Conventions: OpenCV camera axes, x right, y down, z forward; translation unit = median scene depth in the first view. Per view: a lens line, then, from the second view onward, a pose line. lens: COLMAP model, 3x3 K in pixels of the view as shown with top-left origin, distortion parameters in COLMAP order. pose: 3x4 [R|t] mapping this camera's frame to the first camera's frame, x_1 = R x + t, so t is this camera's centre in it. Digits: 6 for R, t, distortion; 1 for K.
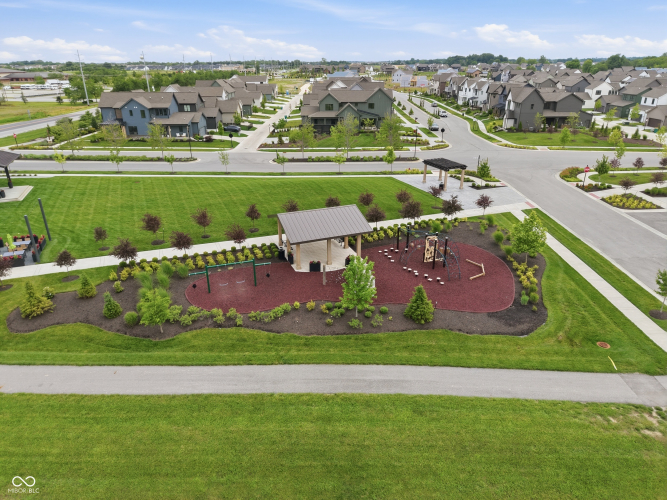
lens RADIAL K [[446.7, 0, 333.5], [0, 446.7, 250.0], [0, 0, 1]] dist [0.028942, -0.027730]
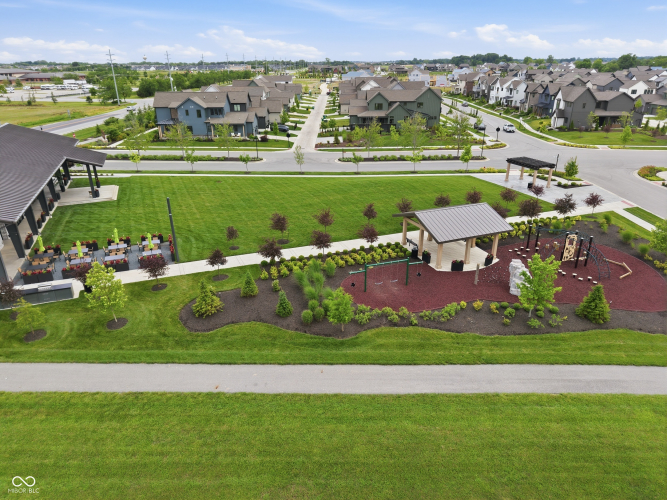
lens RADIAL K [[446.7, 0, 333.5], [0, 446.7, 250.0], [0, 0, 1]] dist [0.028942, -0.027730]
pose [[0.999999, -0.000668, -0.001377, -0.165166], [0.000668, 1.000000, -0.000204, 0.001252], [0.001378, 0.000203, 0.999999, 0.002755]]
